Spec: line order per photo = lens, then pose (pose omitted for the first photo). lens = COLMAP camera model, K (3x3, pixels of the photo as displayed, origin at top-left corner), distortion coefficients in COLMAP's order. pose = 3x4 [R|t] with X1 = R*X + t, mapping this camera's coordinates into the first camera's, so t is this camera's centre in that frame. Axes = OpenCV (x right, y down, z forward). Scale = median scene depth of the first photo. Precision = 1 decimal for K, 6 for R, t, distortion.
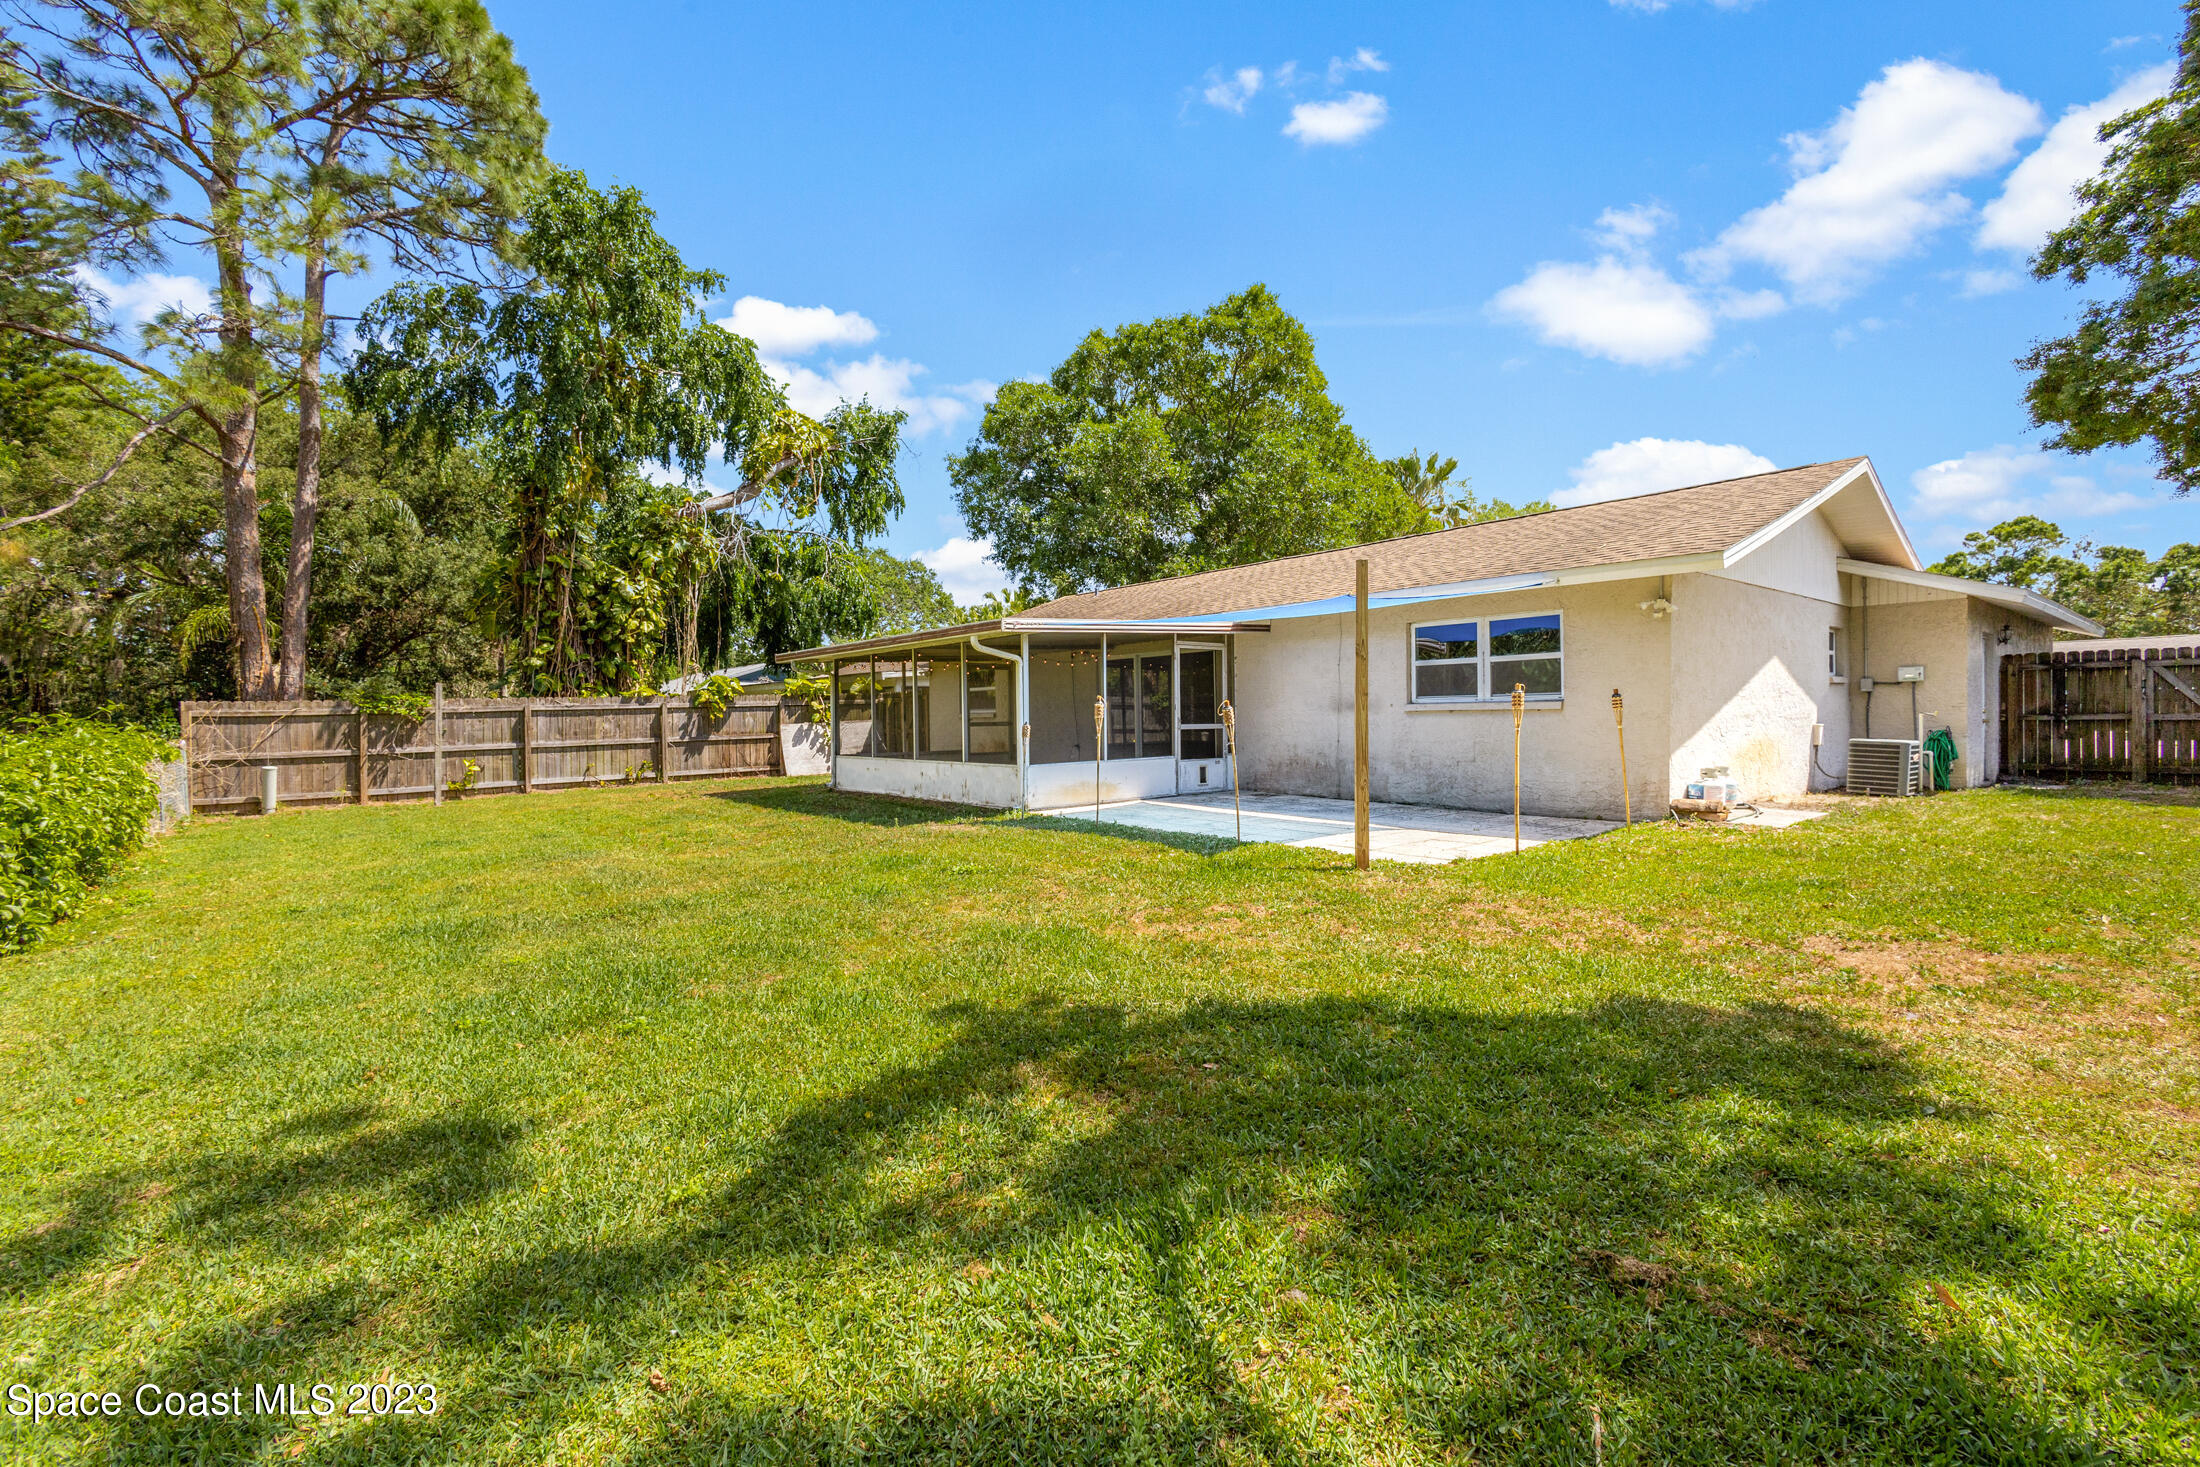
lens RADIAL K [[939.7, 0, 1107.5], [0, 939.7, 720.2], [0, 0, 1]] dist [-0.004871, -0.000371]
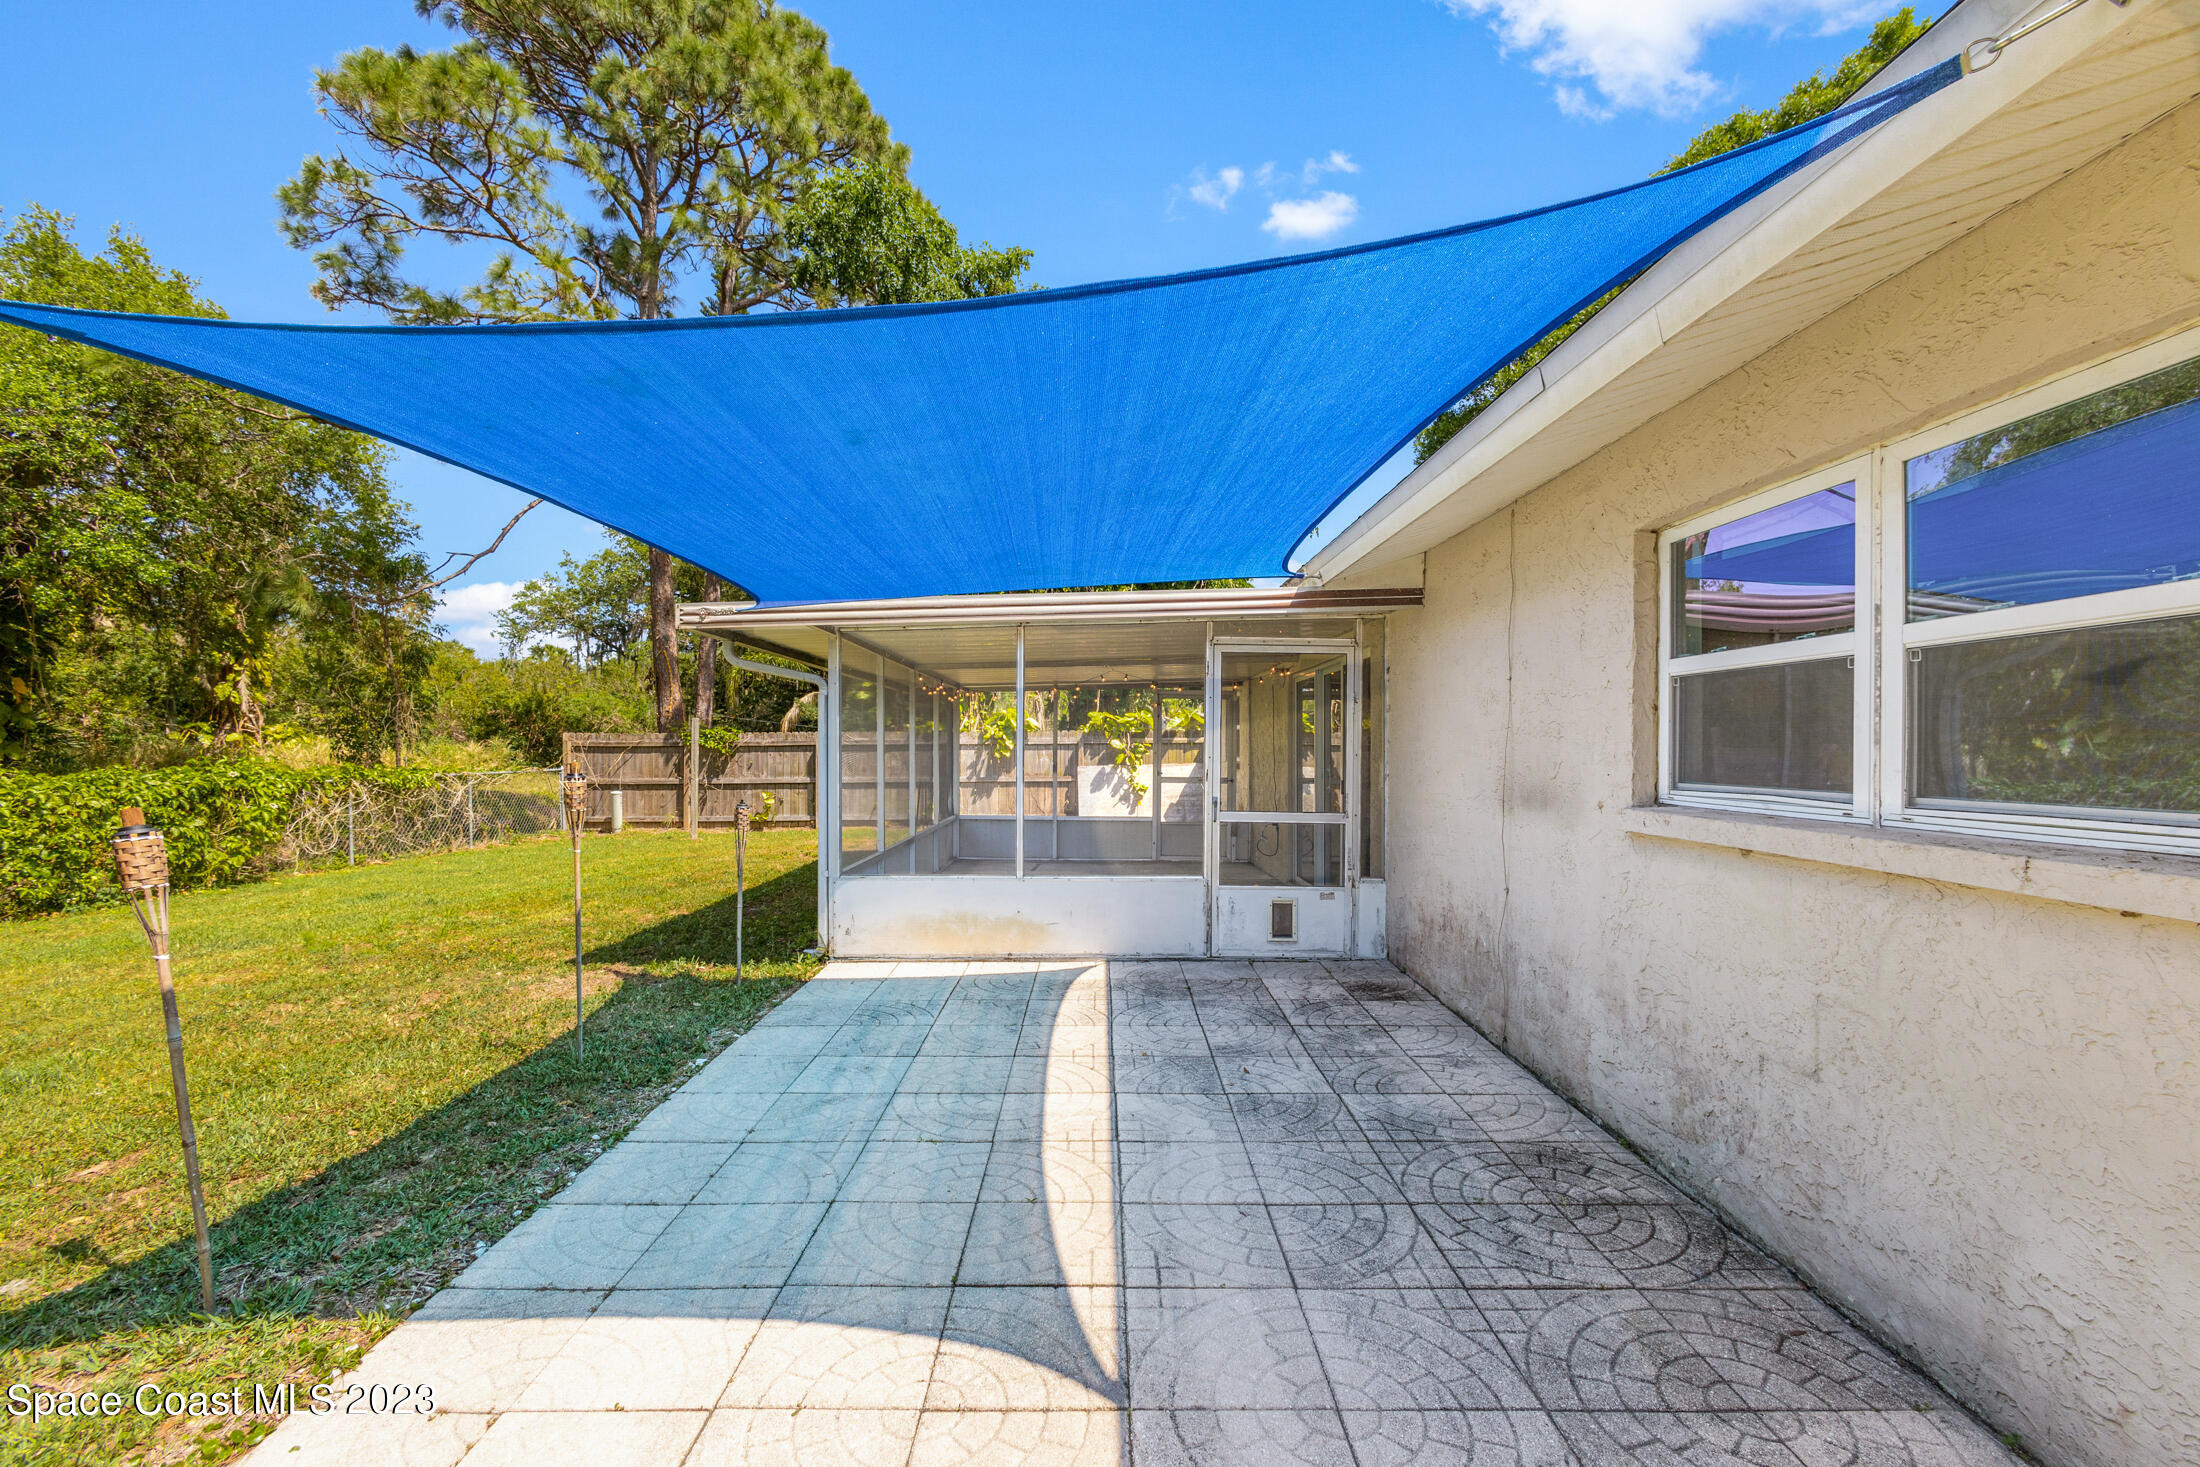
lens RADIAL K [[939.7, 0, 1107.5], [0, 939.7, 720.2], [0, 0, 1]] dist [-0.004871, -0.000371]
pose [[0.789189, 0.004964, -0.614131, 0.251991], [-0.024933, 0.999402, -0.023962, -0.022290], [0.613644, 0.034222, 0.788841, 0.452495]]
